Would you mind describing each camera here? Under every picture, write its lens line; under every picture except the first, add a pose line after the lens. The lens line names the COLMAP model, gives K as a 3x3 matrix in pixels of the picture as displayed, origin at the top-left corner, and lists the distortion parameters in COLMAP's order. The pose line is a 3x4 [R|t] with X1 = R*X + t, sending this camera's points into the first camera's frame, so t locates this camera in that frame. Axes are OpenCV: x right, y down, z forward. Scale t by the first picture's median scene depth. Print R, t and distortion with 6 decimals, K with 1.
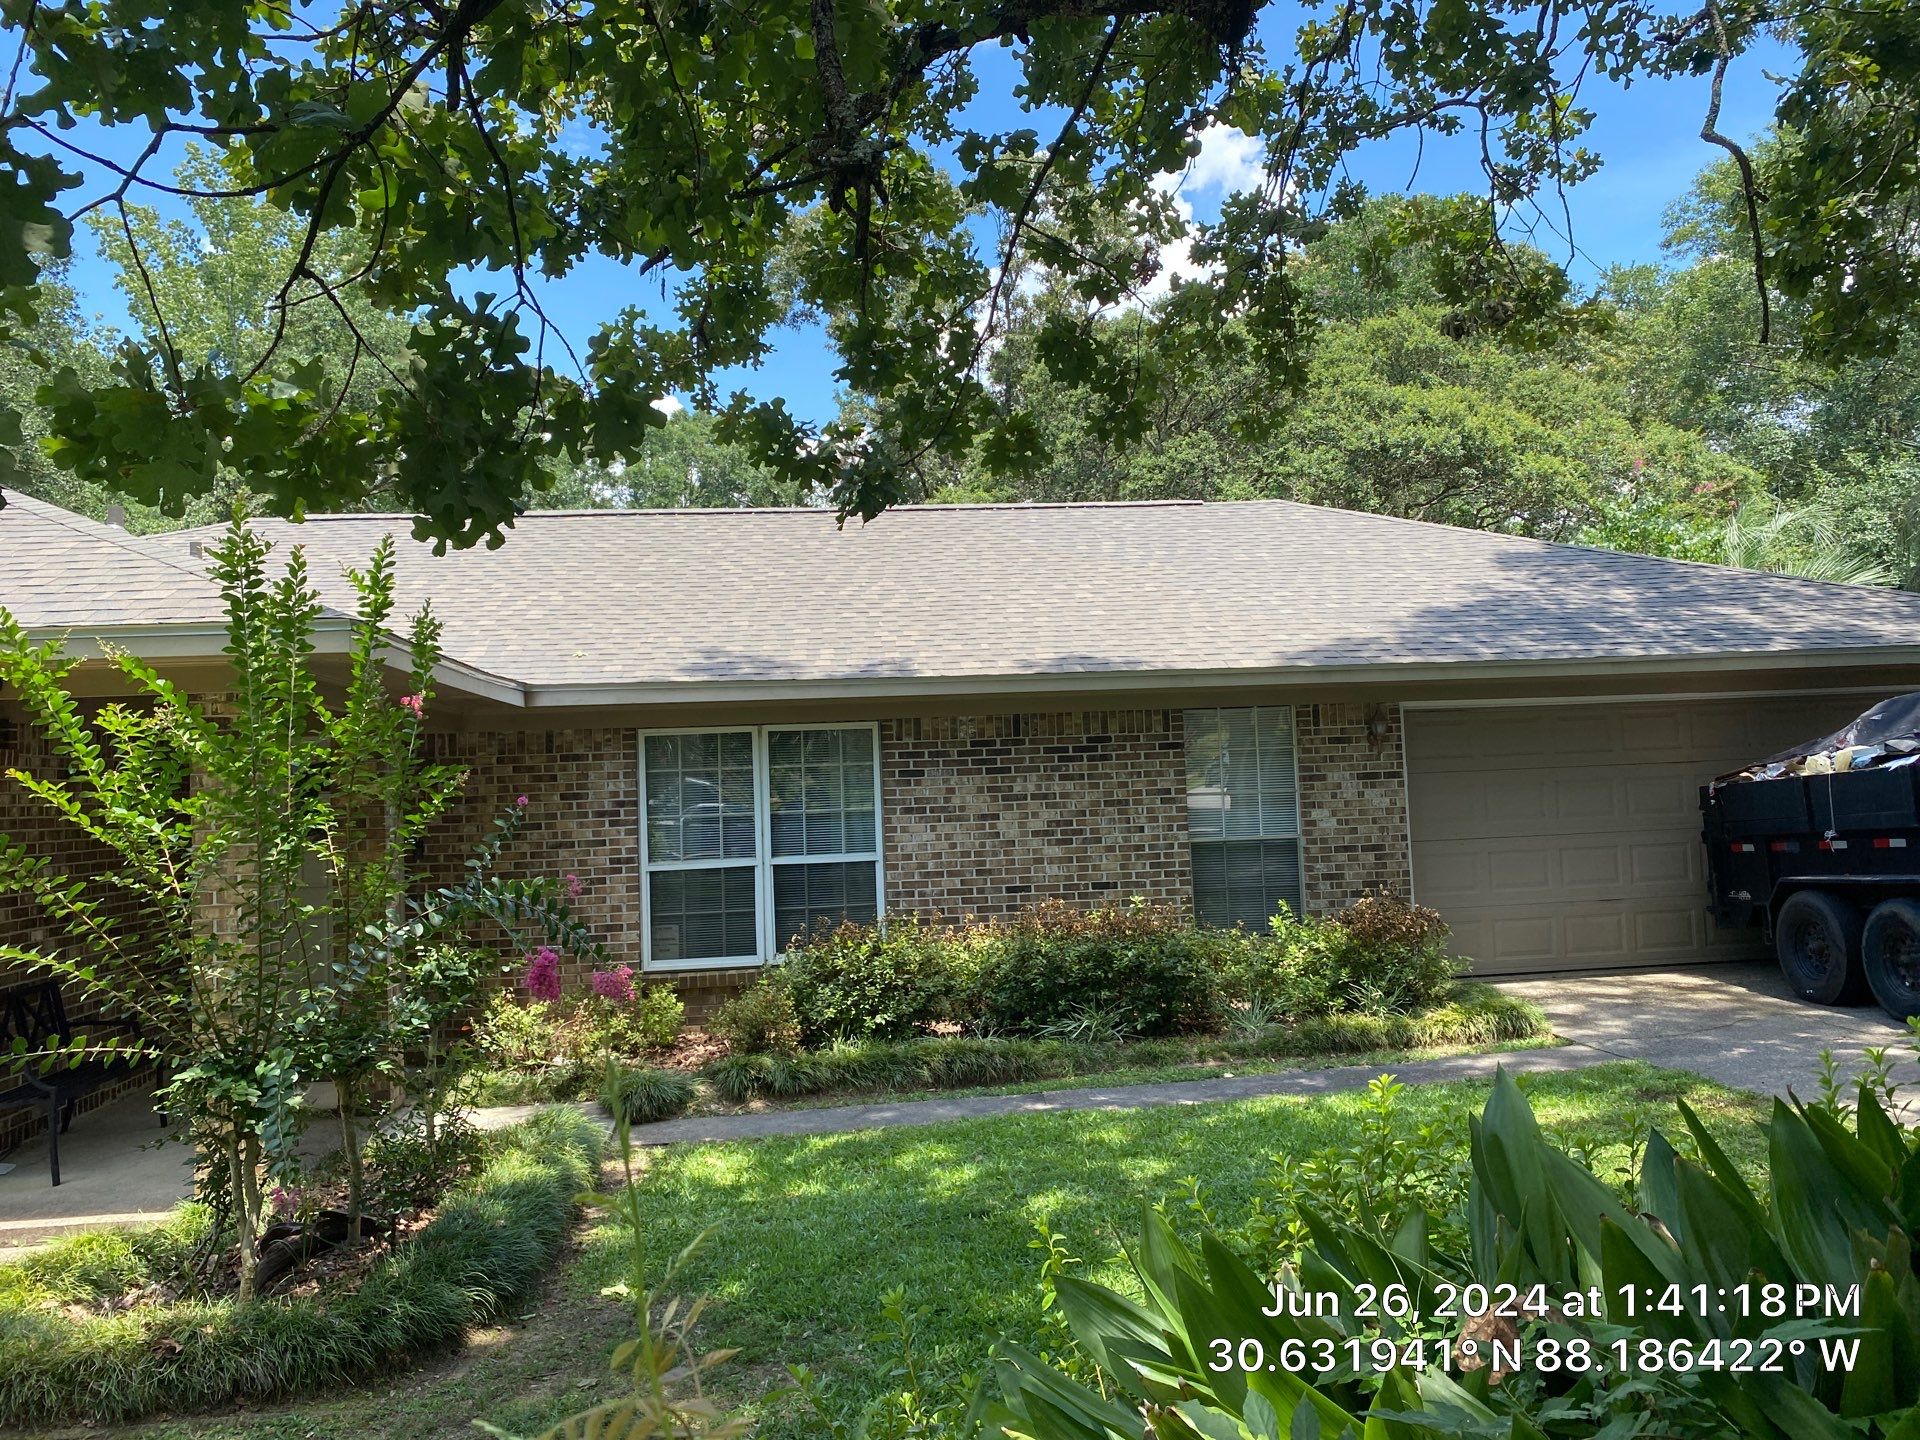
lens RADIAL K [[1440.1, 0, 960.0], [0, 1440.1, 720.0], [0, 0, 1]] dist [0.017730, -0.015380]
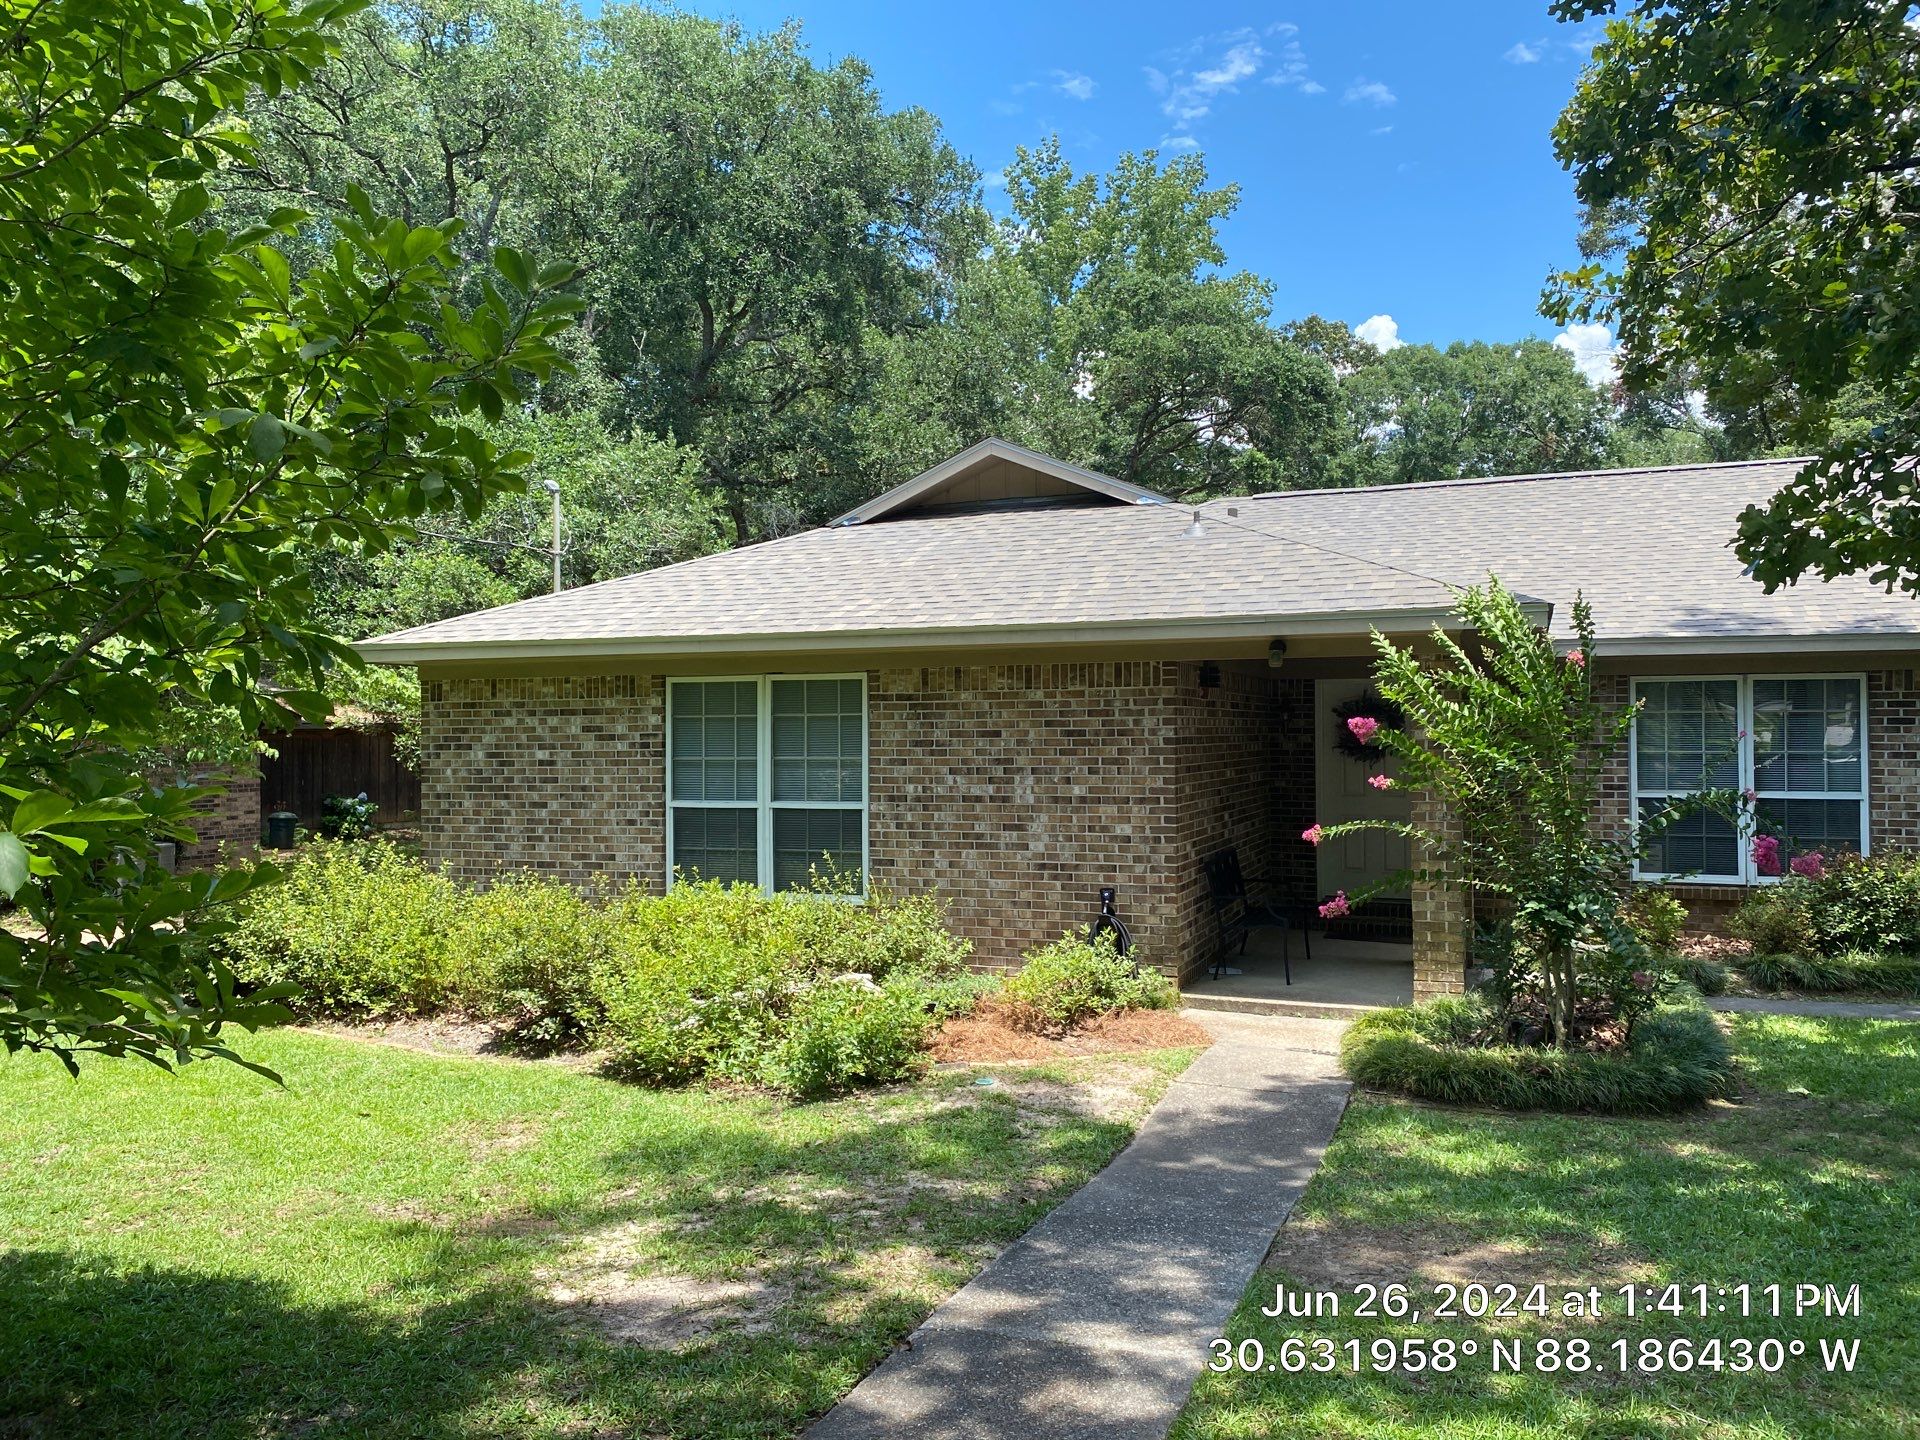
lens RADIAL K [[1440.1, 0, 960.0], [0, 1440.1, 720.0], [0, 0, 1]] dist [0.017730, -0.015380]
pose [[0.885417, 0.030305, -0.463808, -0.160043], [-0.008066, 0.998724, 0.049858, -0.012774], [0.464727, -0.040404, 0.884532, -0.301089]]
